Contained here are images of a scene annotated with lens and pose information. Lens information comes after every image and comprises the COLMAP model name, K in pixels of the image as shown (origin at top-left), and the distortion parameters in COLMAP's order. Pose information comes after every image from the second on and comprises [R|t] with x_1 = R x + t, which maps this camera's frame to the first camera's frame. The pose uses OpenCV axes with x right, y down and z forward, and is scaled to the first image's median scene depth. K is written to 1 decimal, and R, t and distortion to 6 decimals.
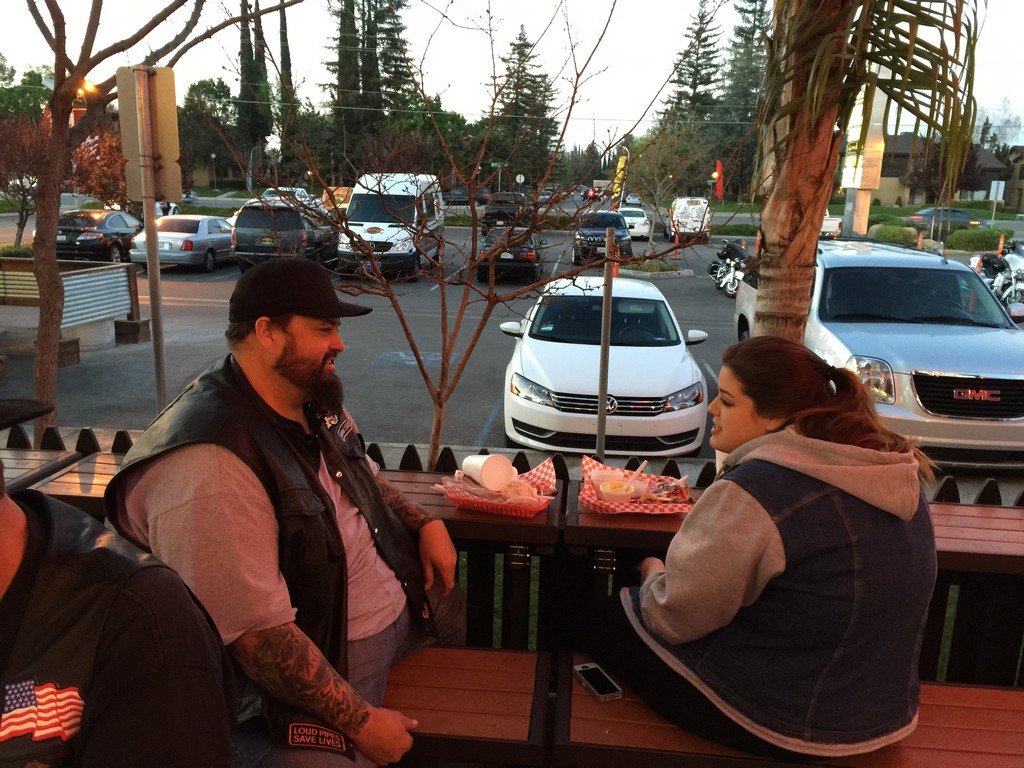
lens RADIAL K [[867.3, 0, 513.2], [0, 867.3, 388.0], [0, 0, 1]] dist [0.071701, -0.092435]
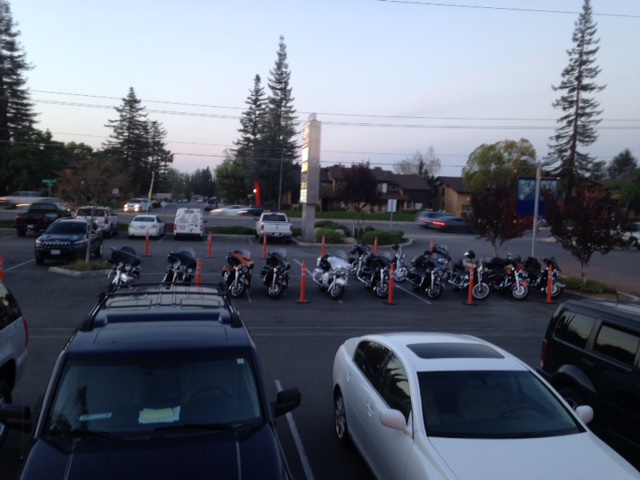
lens RADIAL K [[576.3, 0, 316.8], [0, 576.3, 241.4], [0, 0, 1]] dist [0.127519, -0.133288]
pose [[0.967220, -0.010299, 0.253729, 0.086509], [0.047832, 0.988681, -0.142207, -0.014006], [-0.249393, 0.149682, 0.956765, 0.044421]]
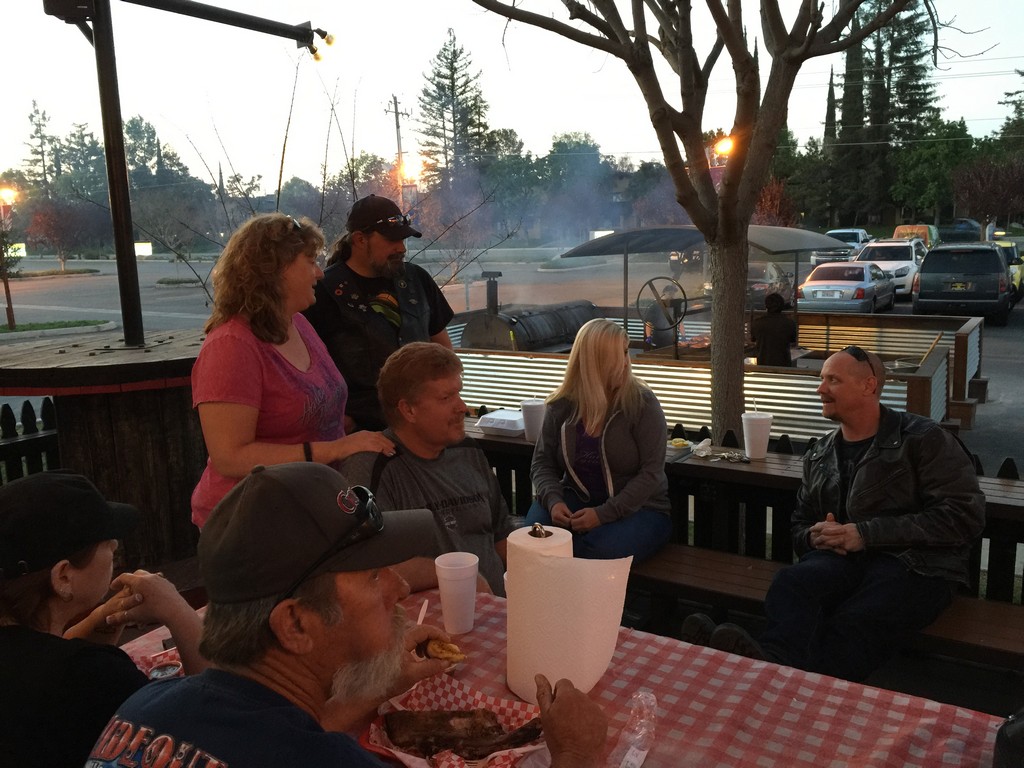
lens RADIAL K [[867.3, 0, 519.5], [0, 867.3, 383.2], [0, 0, 1]] dist [0.071701, -0.092435]
pose [[0.889929, 0.027866, -0.455248, -0.075927], [-0.051253, 0.997920, -0.039107, -0.001837], [0.453211, 0.058135, 0.889506, -0.008051]]
